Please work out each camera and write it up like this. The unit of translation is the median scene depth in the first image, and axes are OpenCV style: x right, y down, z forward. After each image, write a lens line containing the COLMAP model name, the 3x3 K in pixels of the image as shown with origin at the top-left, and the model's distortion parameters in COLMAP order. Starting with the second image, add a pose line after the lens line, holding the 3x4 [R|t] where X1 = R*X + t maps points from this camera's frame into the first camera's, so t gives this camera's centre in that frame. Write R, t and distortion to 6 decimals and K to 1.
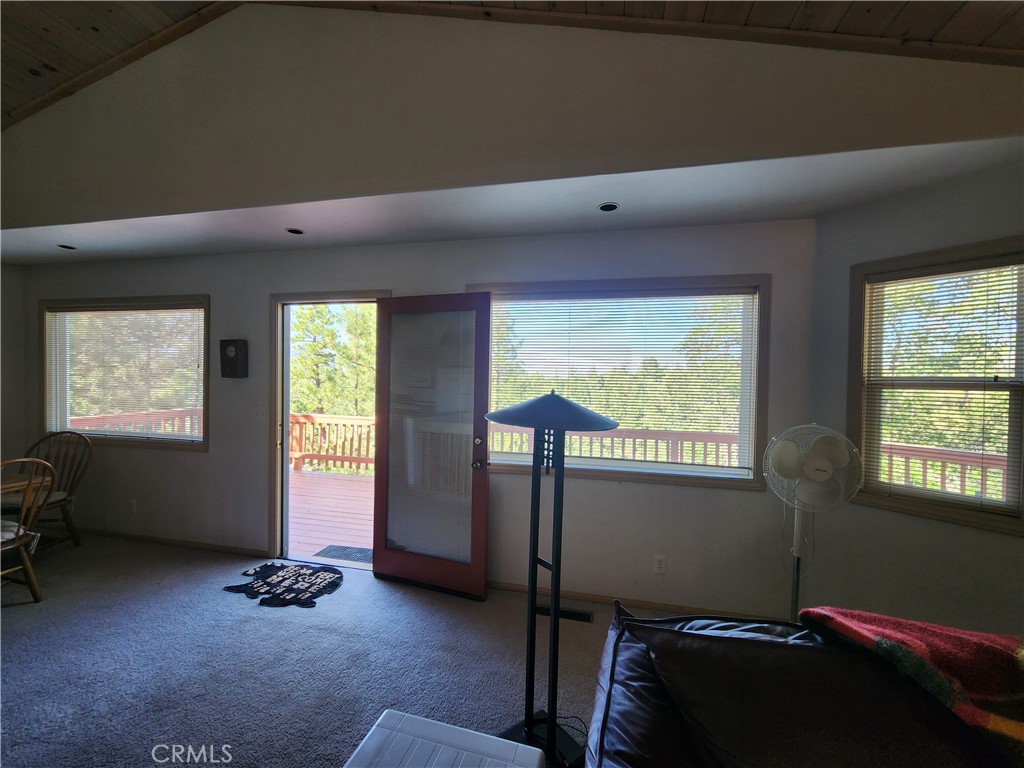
lens RADIAL K [[419.1, 0, 508.8], [0, 419.1, 396.2], [0, 0, 1]] dist [-0.000041, -0.002014]
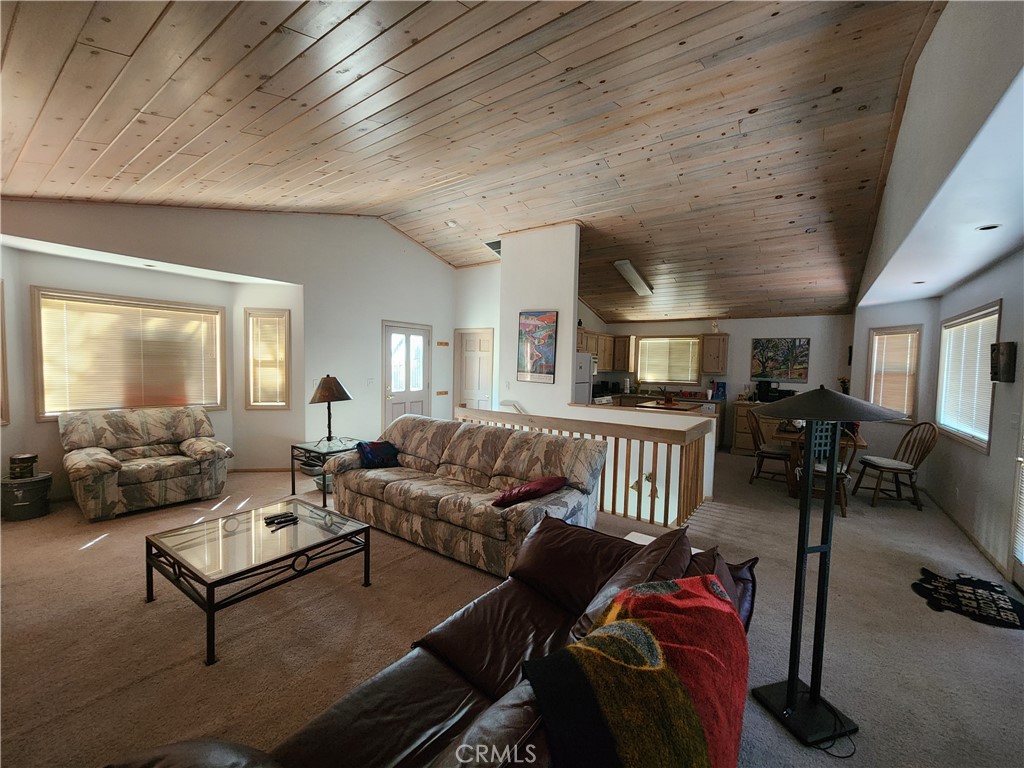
lens RADIAL K [[419.1, 0, 511.1], [0, 419.1, 386.8], [0, 0, 1]] dist [-0.000041, -0.002014]
pose [[-0.379419, 0.024690, -0.924895, 0.739839], [-0.069459, 0.996063, 0.055084, -0.008575], [0.922614, 0.085142, -0.376210, 0.361941]]
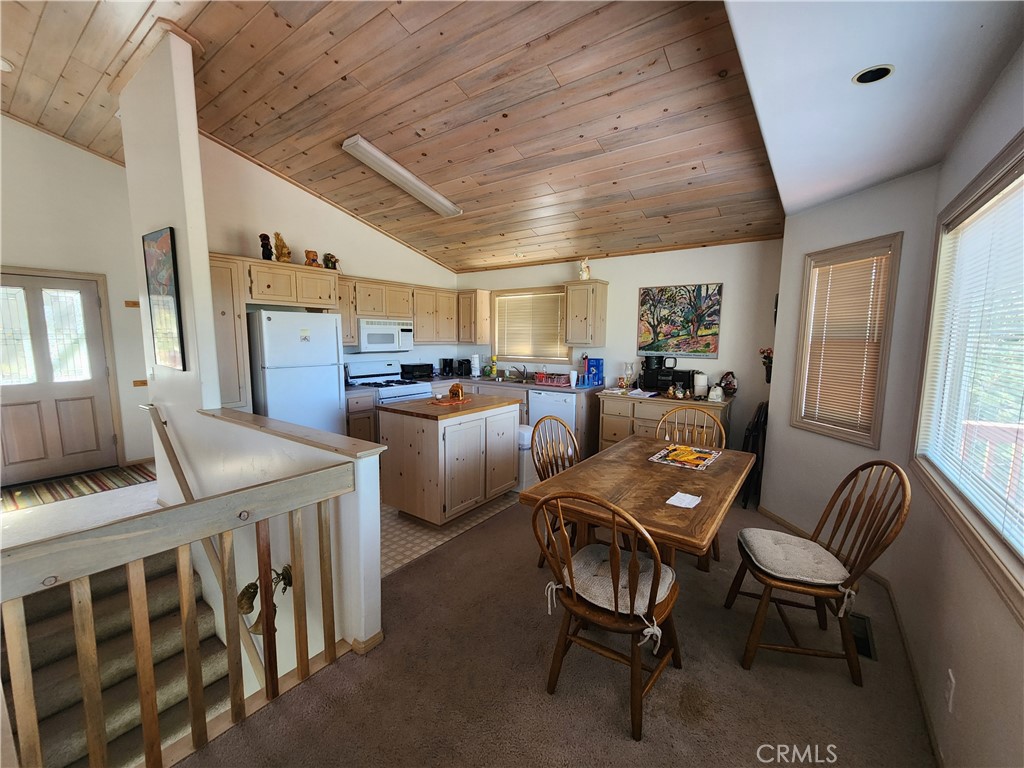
lens RADIAL K [[419.1, 0, 512.7], [0, 419.1, 386.3], [0, 0, 1]] dist [-0.000041, -0.002014]
pose [[-0.384551, 0.088738, -0.918829, -0.488260], [-0.053876, 0.991514, 0.118307, -0.053393], [0.921530, 0.094998, -0.376507, 0.915748]]
